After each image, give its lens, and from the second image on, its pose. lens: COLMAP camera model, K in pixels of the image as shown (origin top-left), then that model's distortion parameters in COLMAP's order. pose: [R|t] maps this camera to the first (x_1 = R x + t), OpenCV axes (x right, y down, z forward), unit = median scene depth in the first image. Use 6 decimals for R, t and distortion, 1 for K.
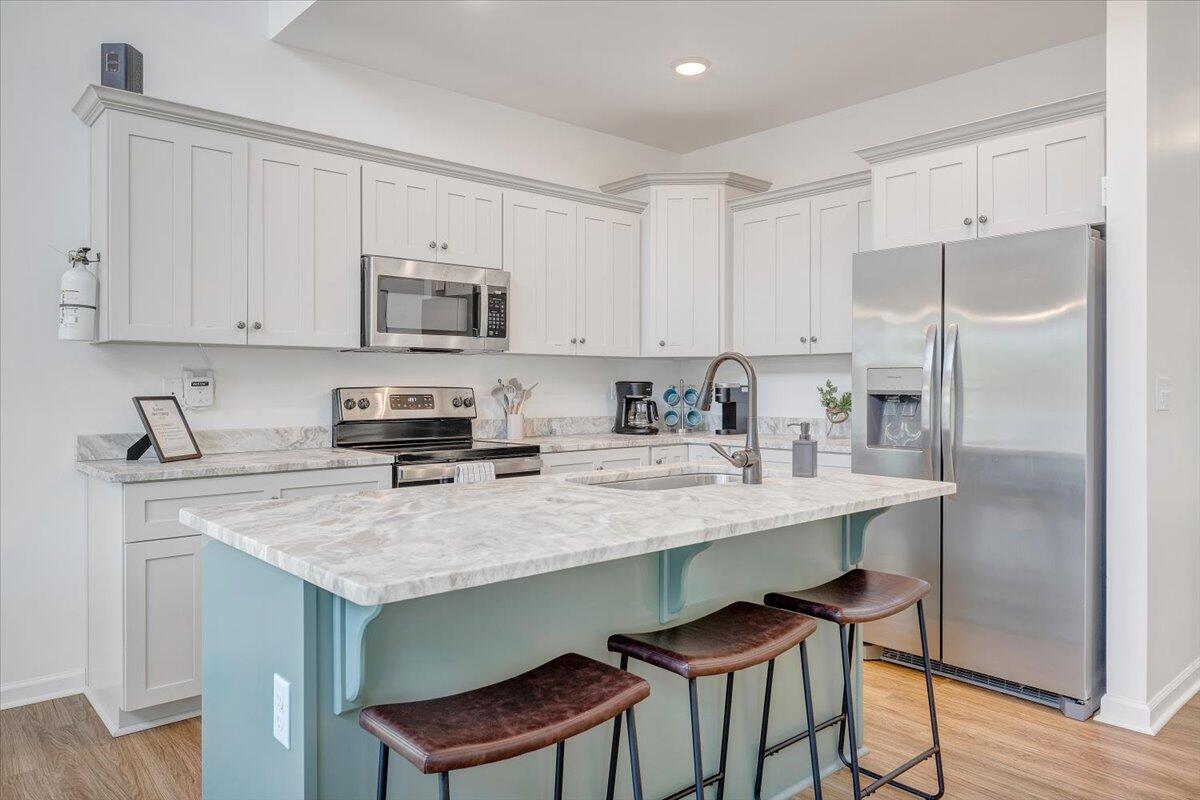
lens RADIAL K [[809.4, 0, 593.3], [0, 809.4, 390.8], [0, 0, 1]] dist [0.006065, -0.005301]
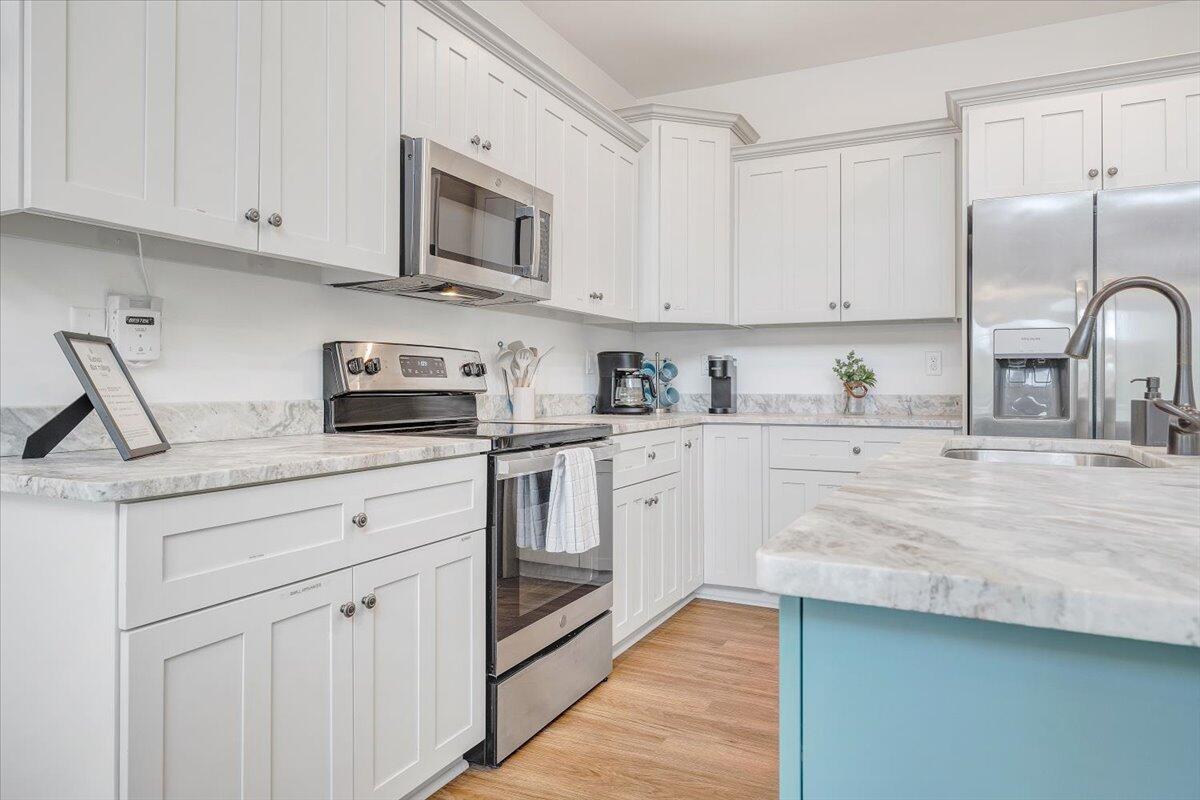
lens RADIAL K [[769.4, 0, 593.5], [0, 769.4, 382.0], [0, 0, 1]] dist [0.004857, 0.002513]
pose [[0.927051, 0.003842, 0.374915, -0.346134], [-0.000297, 0.999955, -0.009511, 0.034201], [-0.374934, 0.008706, 0.927011, 0.339669]]
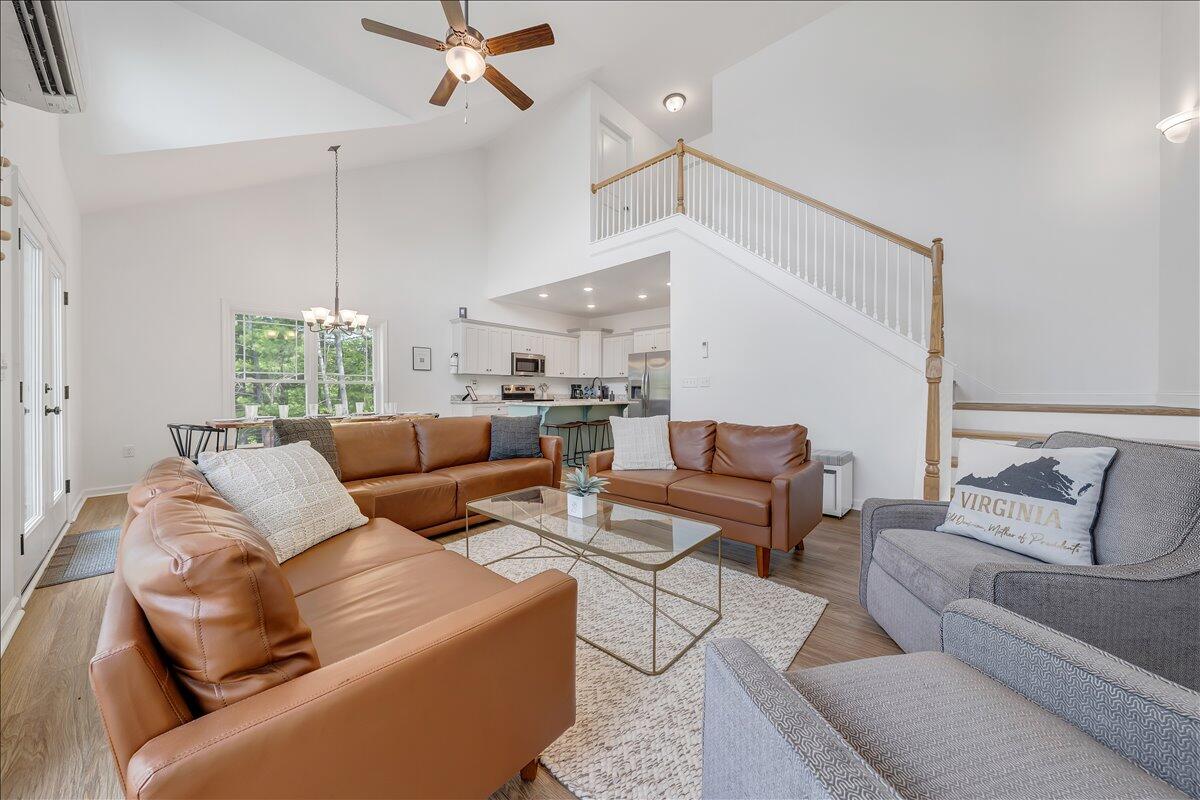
lens RADIAL K [[410.5, 0, 595.0], [0, 410.5, 393.6], [0, 0, 1]] dist [-0.001703, -0.000007]
pose [[0.993416, 0.000661, 0.114560, -0.095428], [-0.000541, 0.999999, -0.001080, 0.039607], [-0.114561, 0.001011, 0.993416, -1.041106]]
